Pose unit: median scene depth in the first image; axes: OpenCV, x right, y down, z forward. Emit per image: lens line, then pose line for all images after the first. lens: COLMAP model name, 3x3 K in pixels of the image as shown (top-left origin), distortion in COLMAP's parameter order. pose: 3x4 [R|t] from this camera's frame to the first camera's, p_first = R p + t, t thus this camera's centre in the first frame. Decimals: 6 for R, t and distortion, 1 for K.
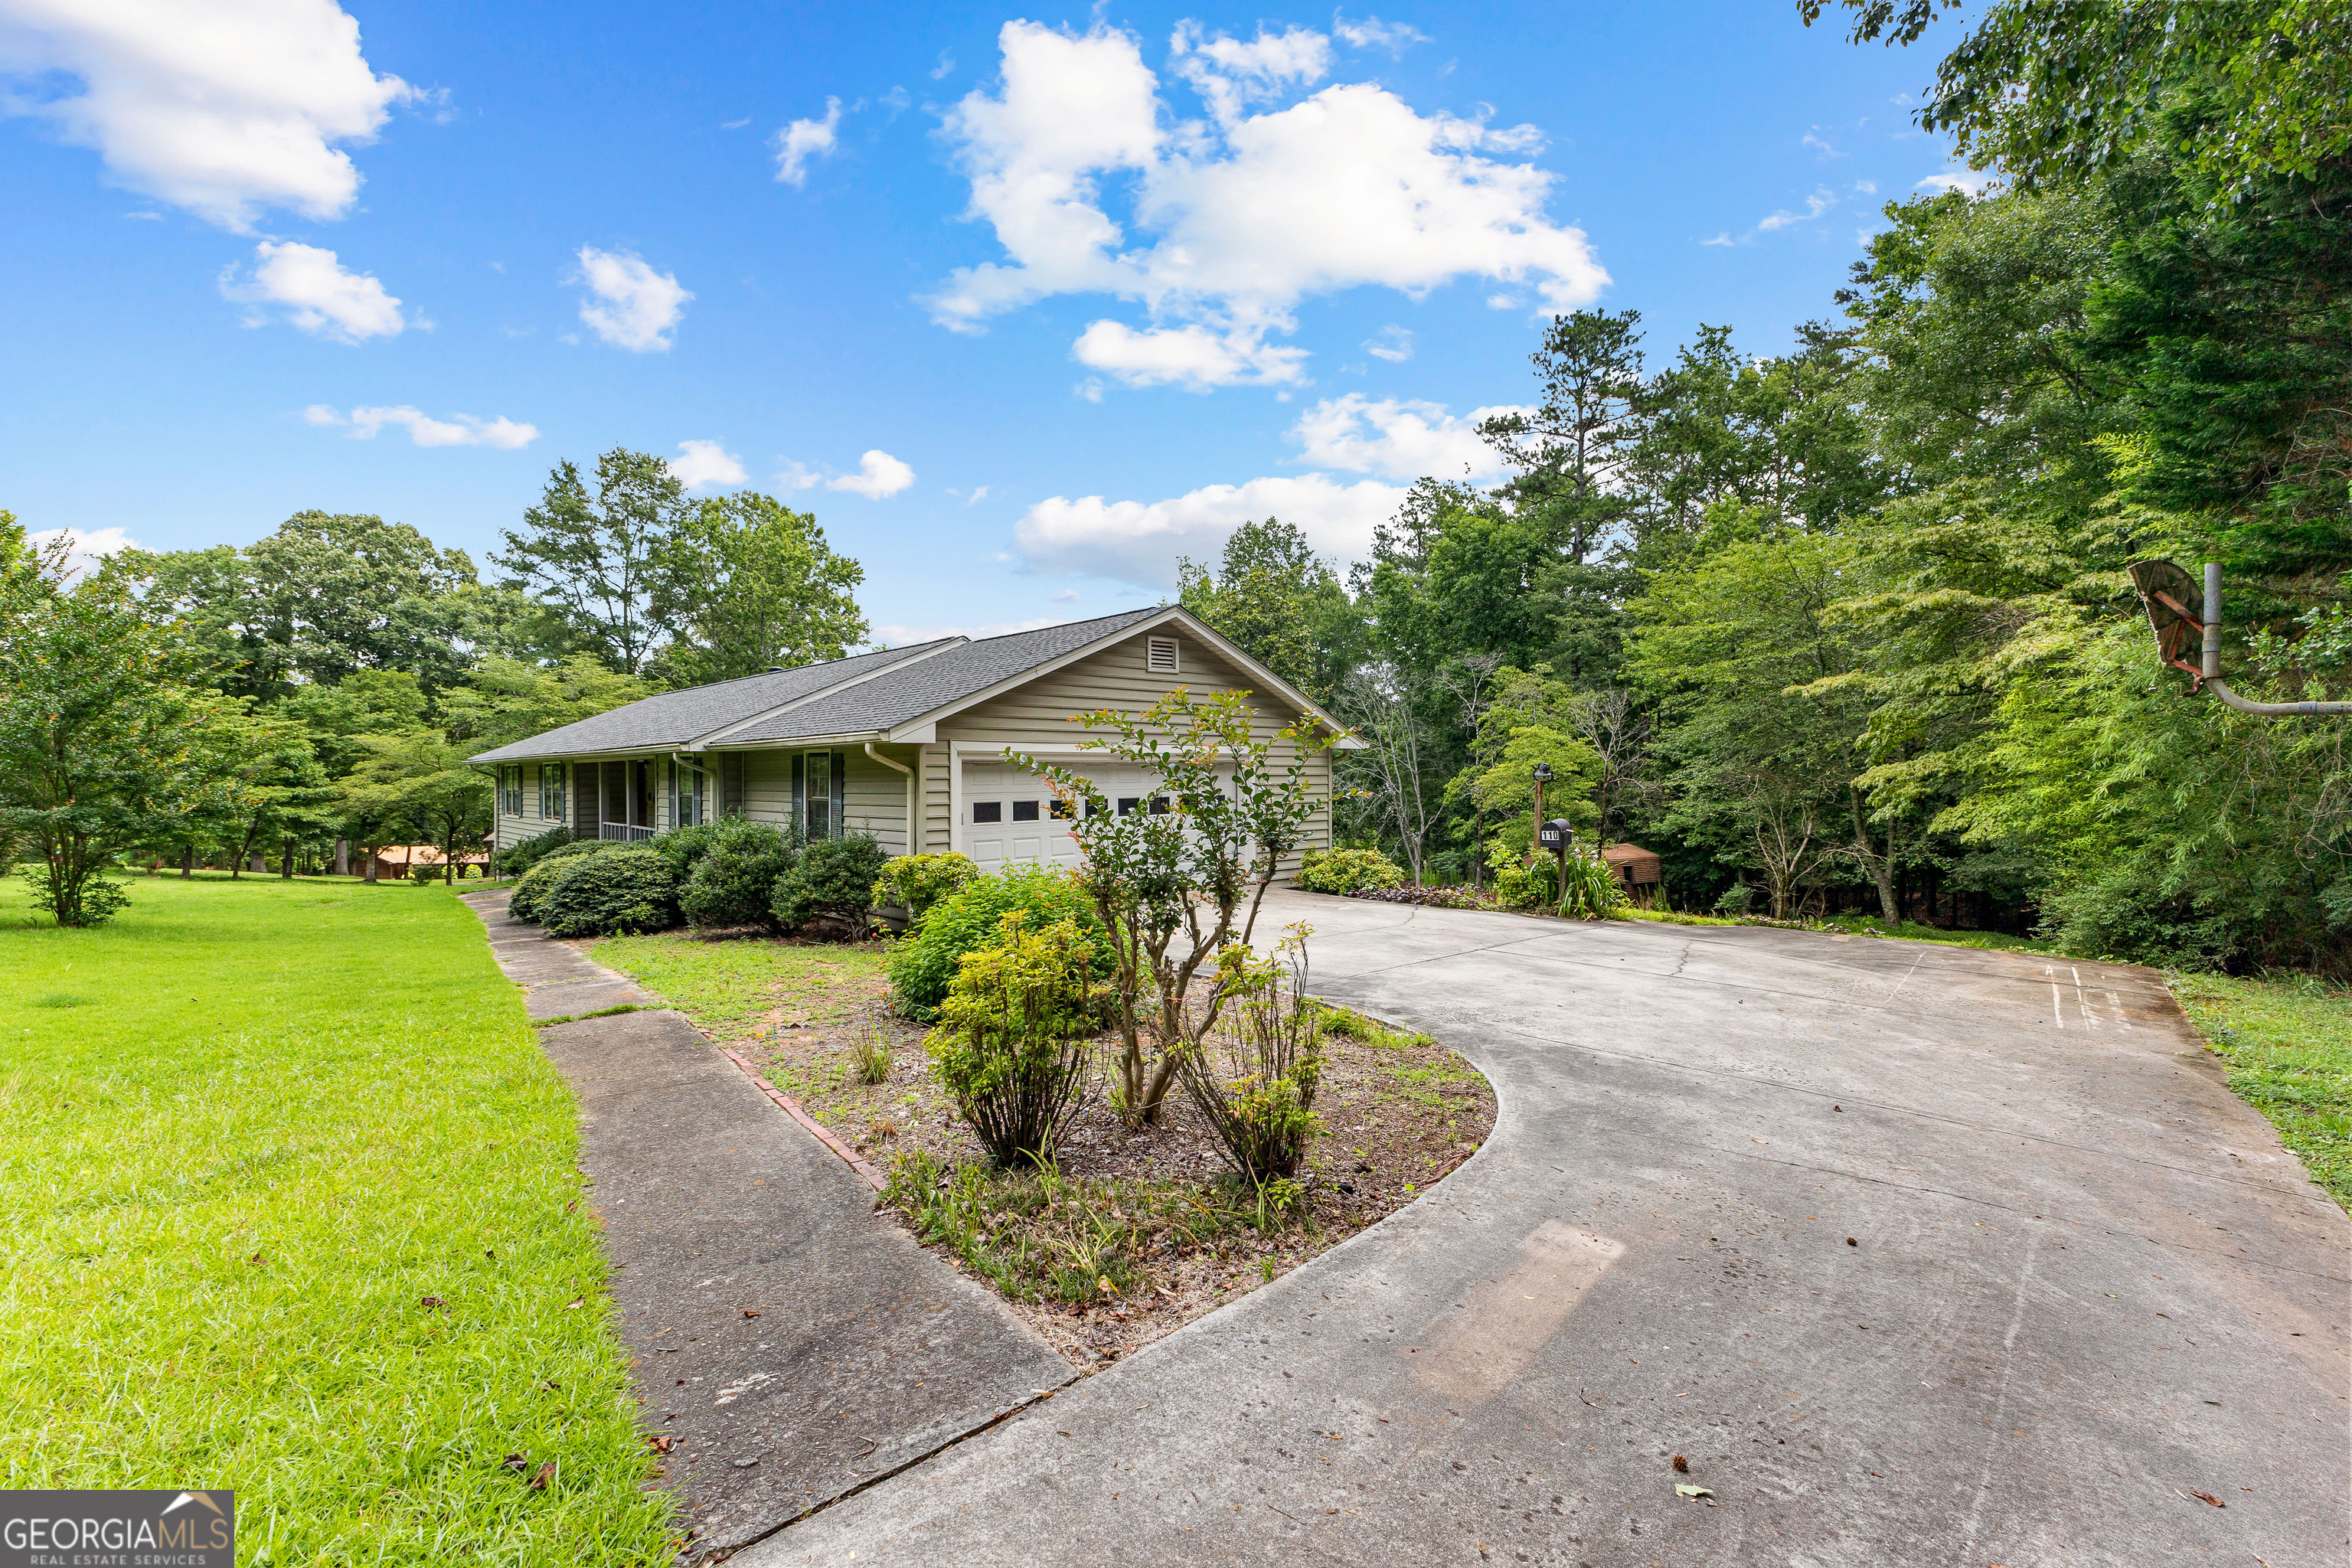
lens RADIAL K [[1021.9, 0, 1191.9], [0, 1021.9, 788.6], [0, 0, 1]] dist [0.002478, -0.002783]
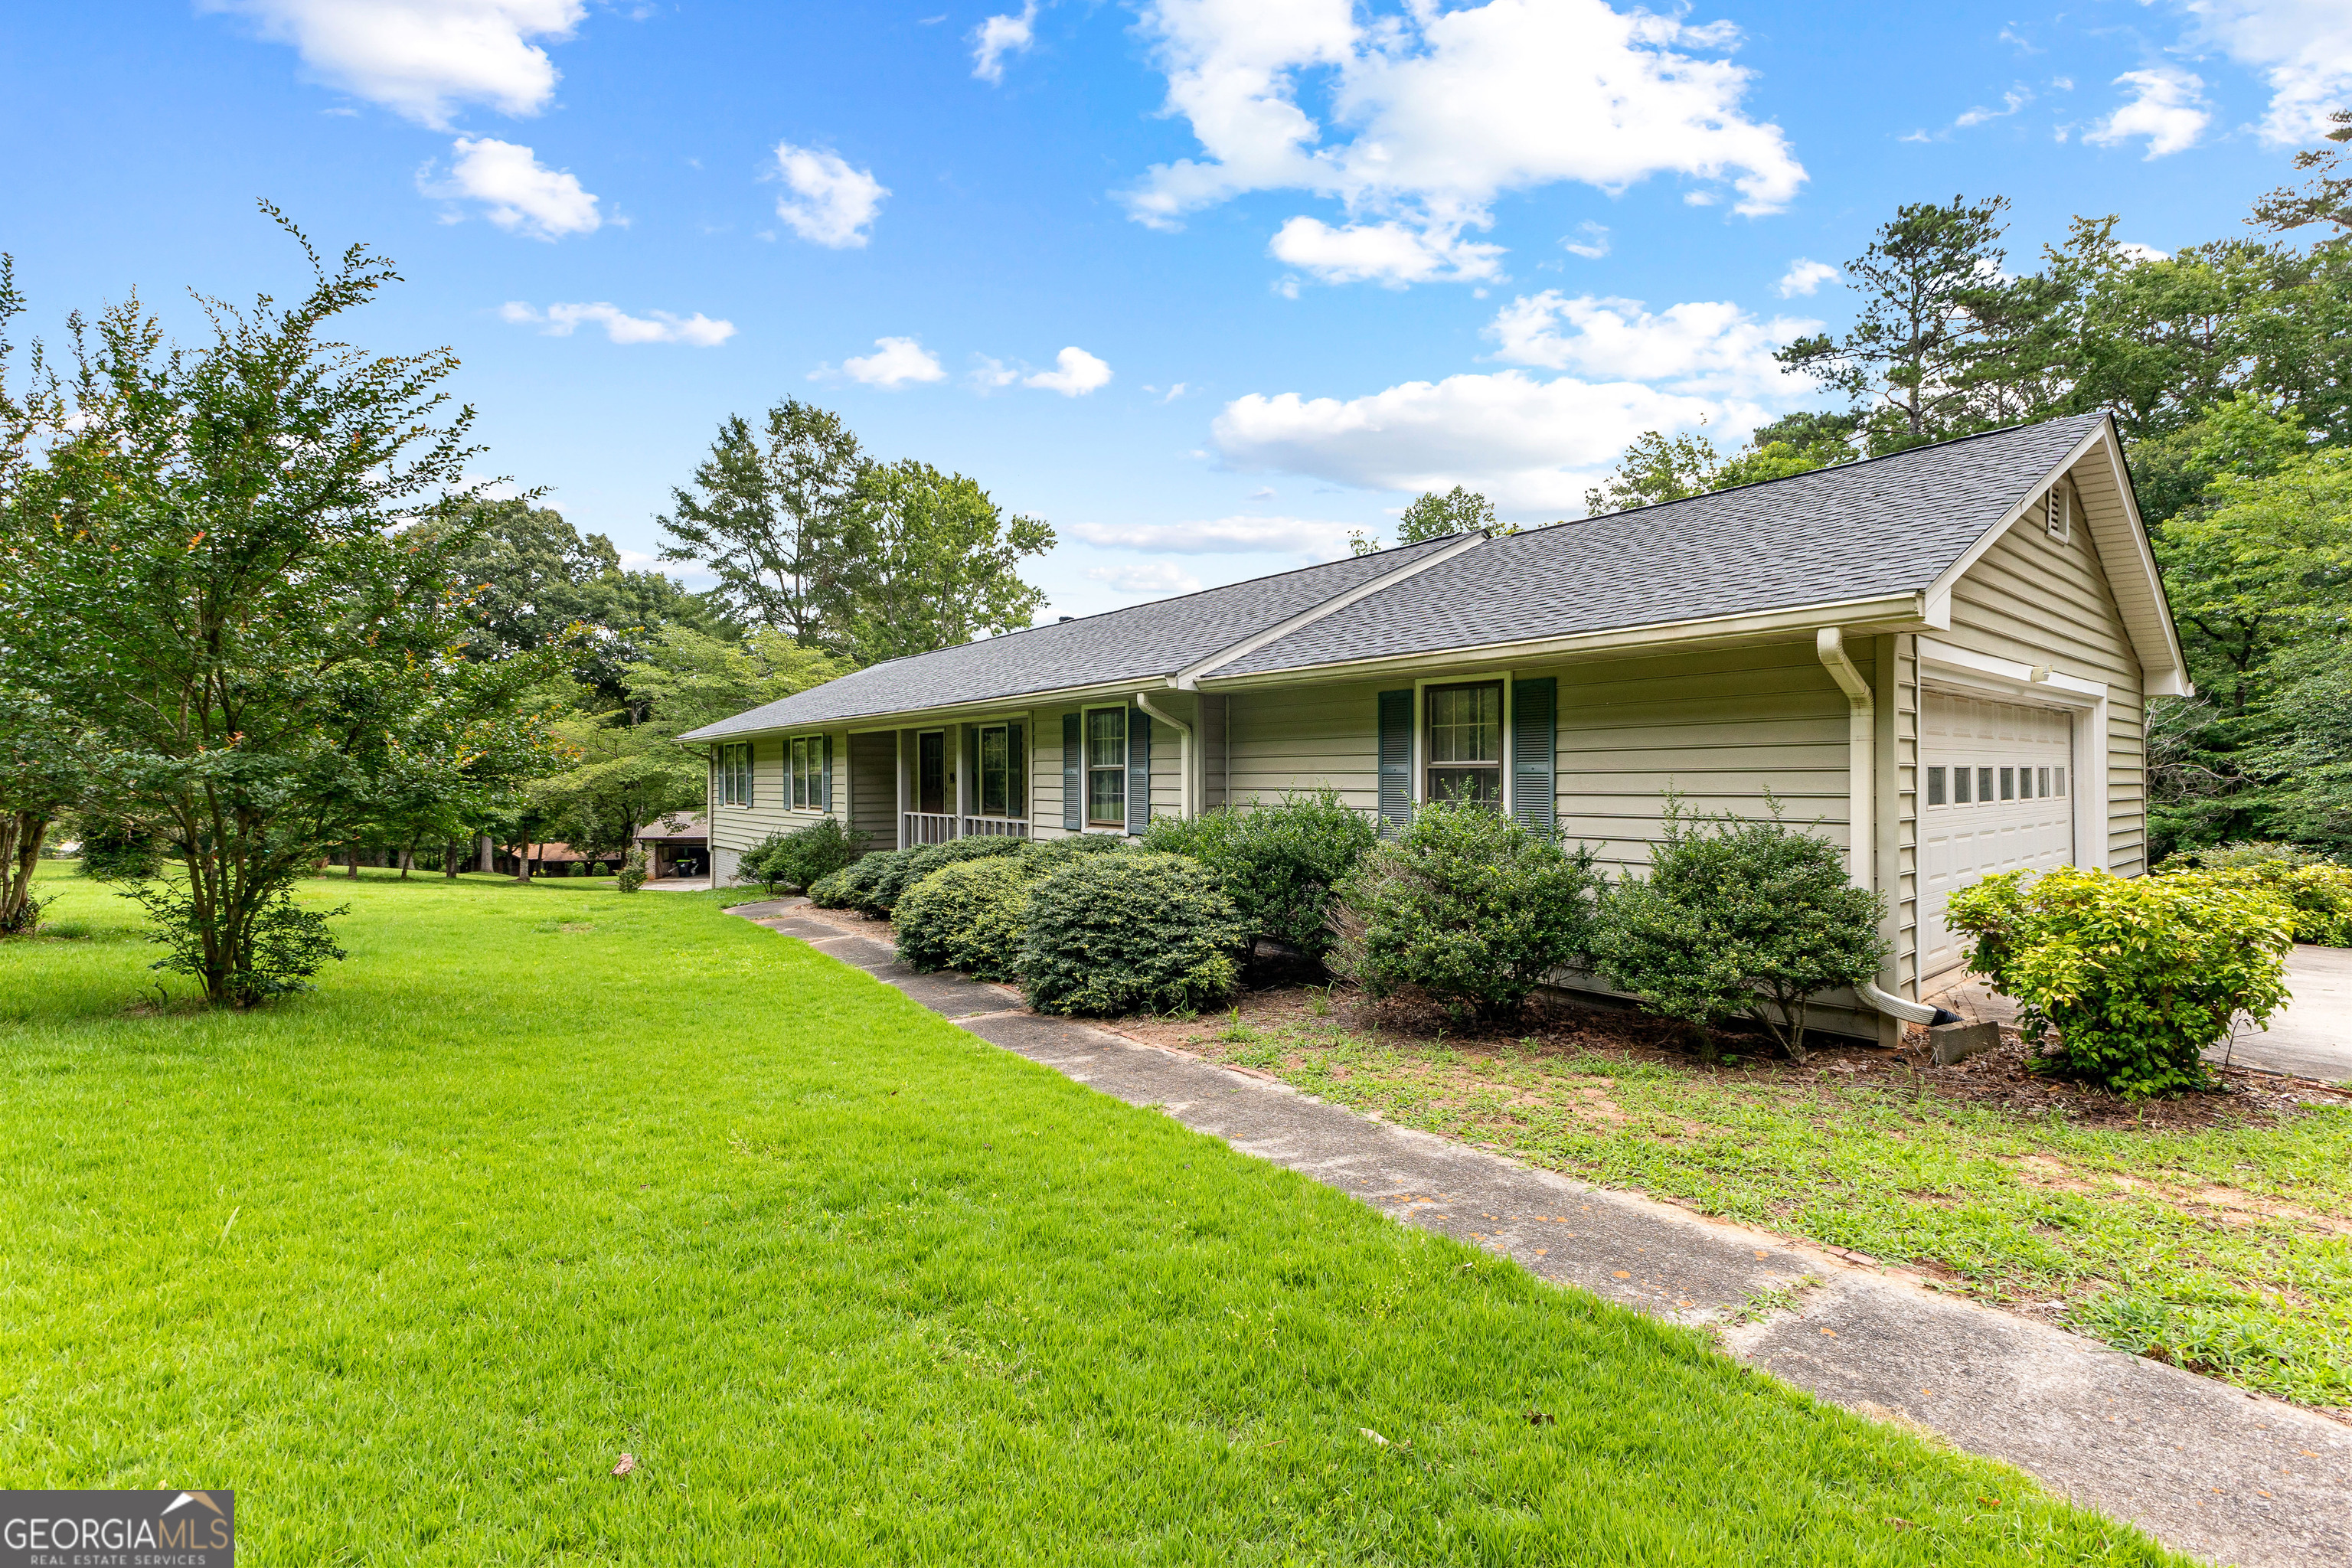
lens RADIAL K [[1021.9, 0, 1176.8], [0, 1021.9, 792.7], [0, 0, 1]] dist [0.002478, -0.002783]
pose [[0.996432, 0.004344, -0.084285, -0.156982], [-0.004234, 0.999990, 0.001492, 0.008321], [0.084291, -0.001130, 0.996441, 0.142341]]
